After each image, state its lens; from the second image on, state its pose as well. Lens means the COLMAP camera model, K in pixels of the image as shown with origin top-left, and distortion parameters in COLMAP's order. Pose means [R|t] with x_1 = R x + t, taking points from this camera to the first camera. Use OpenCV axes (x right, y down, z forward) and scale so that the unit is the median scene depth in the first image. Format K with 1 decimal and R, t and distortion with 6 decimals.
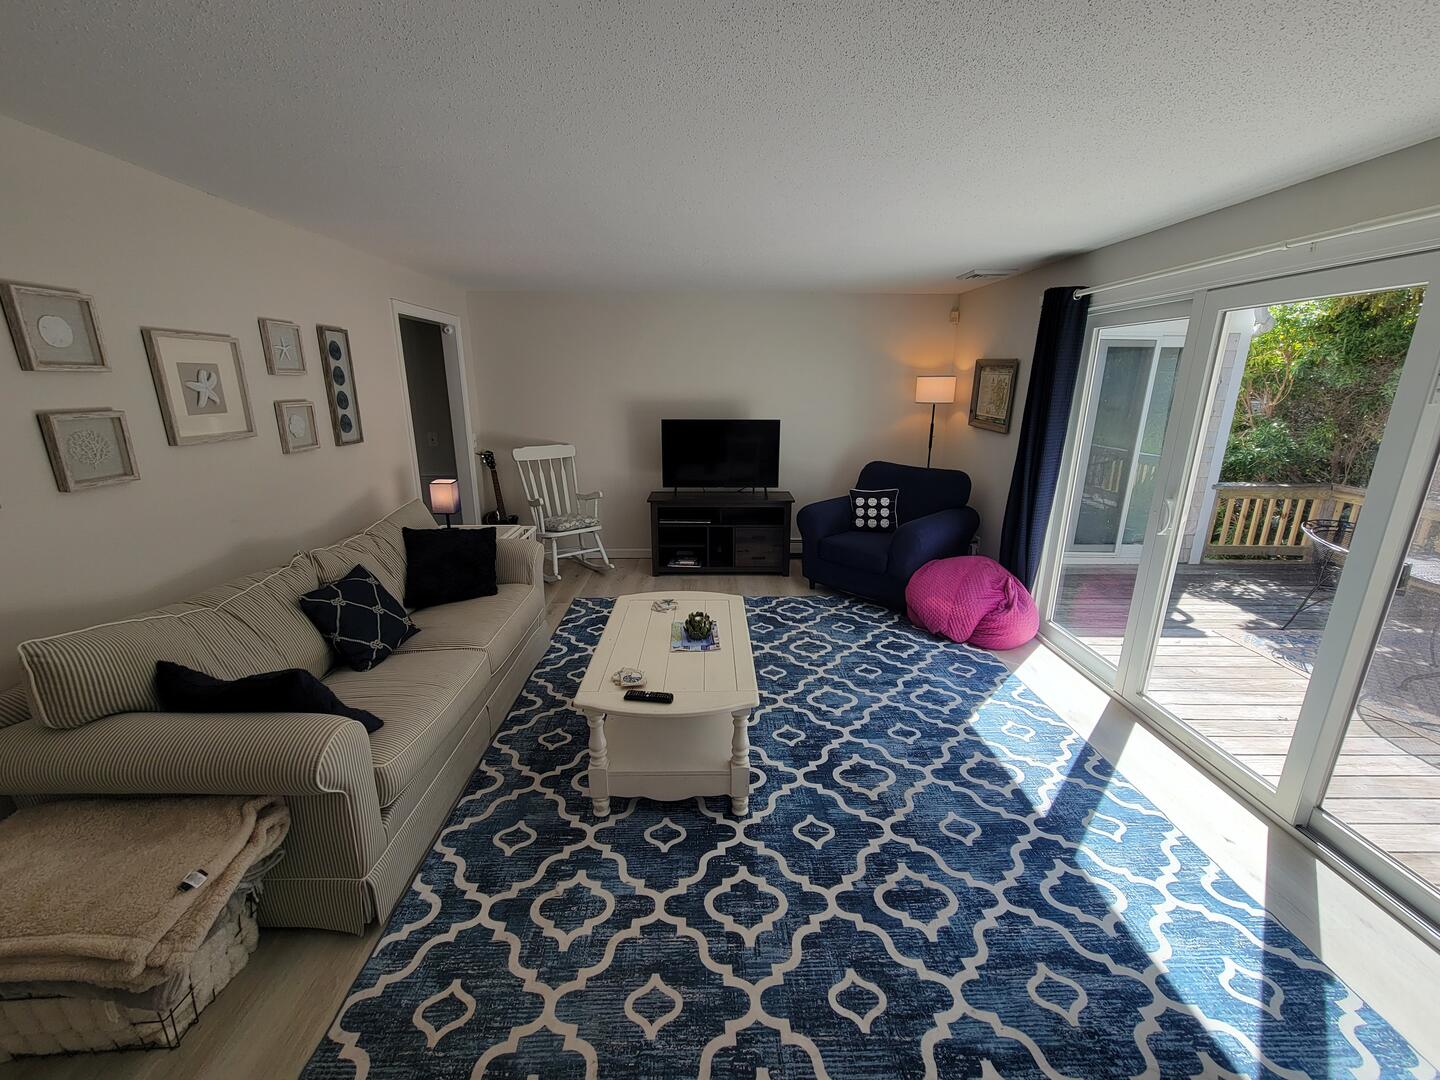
lens RADIAL K [[588.7, 0, 716.7], [0, 588.7, 542.2], [0, 0, 1]] dist [0.000668, 0.000673]
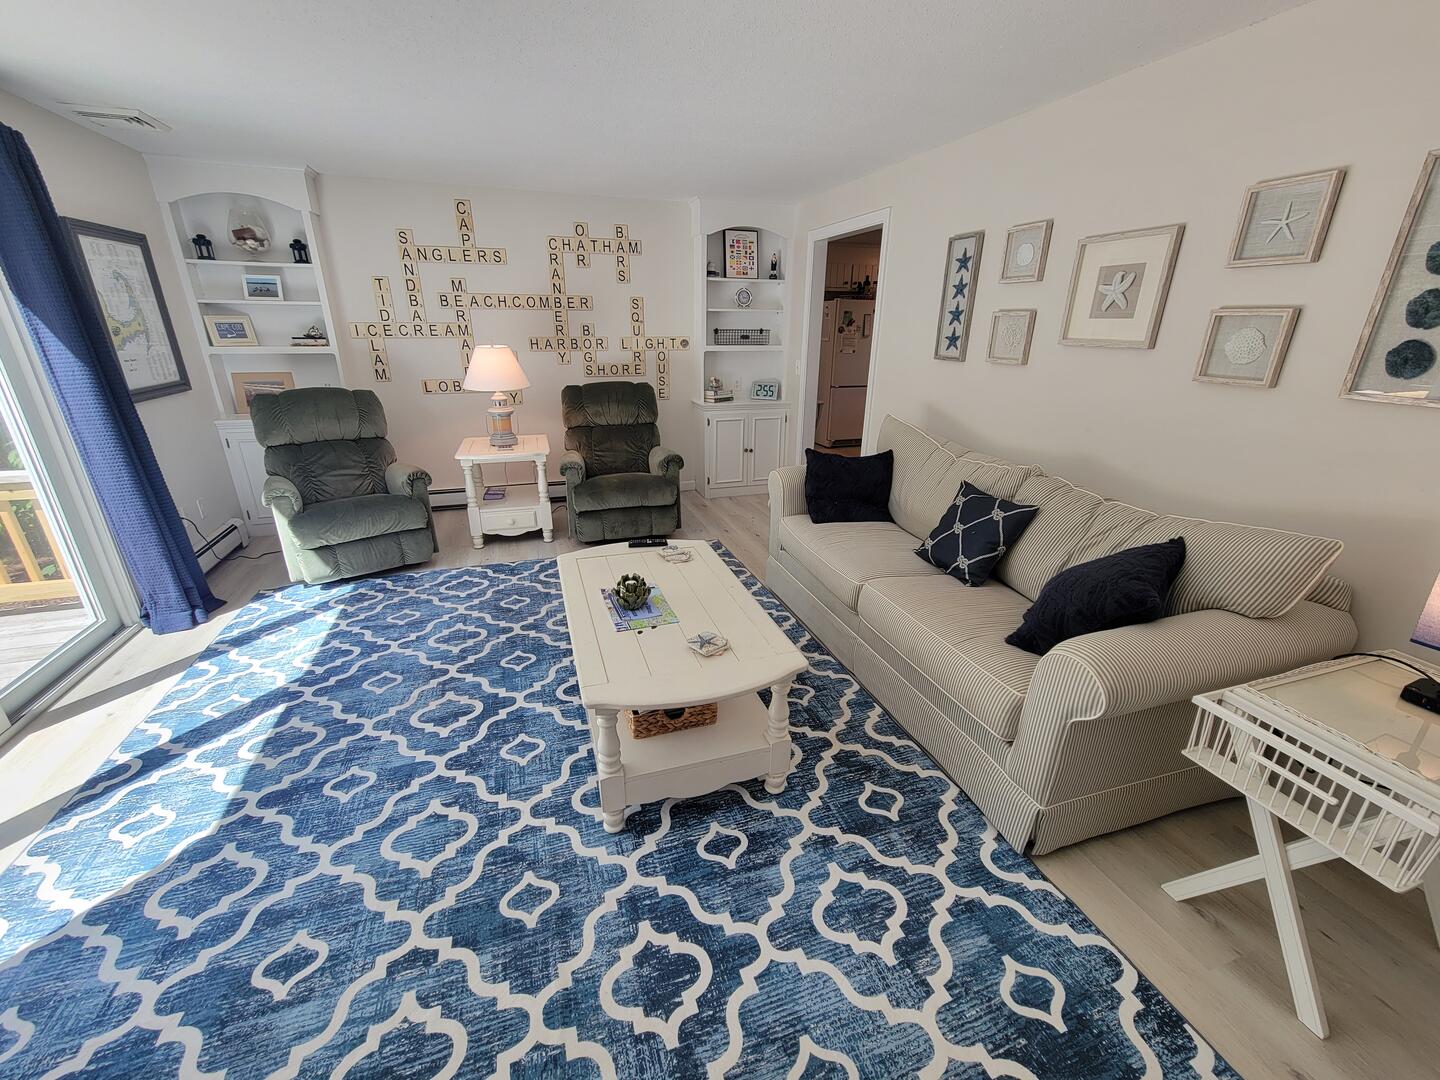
lens RADIAL K [[588.7, 0, 724.6], [0, 588.7, 544.1], [0, 0, 1]] dist [0.000668, 0.000673]
pose [[-0.952196, 0.097613, -0.289473, 0.073748], [-0.092620, 0.810728, 0.578050, -0.385635], [0.291109, 0.577228, -0.762931, 1.628443]]
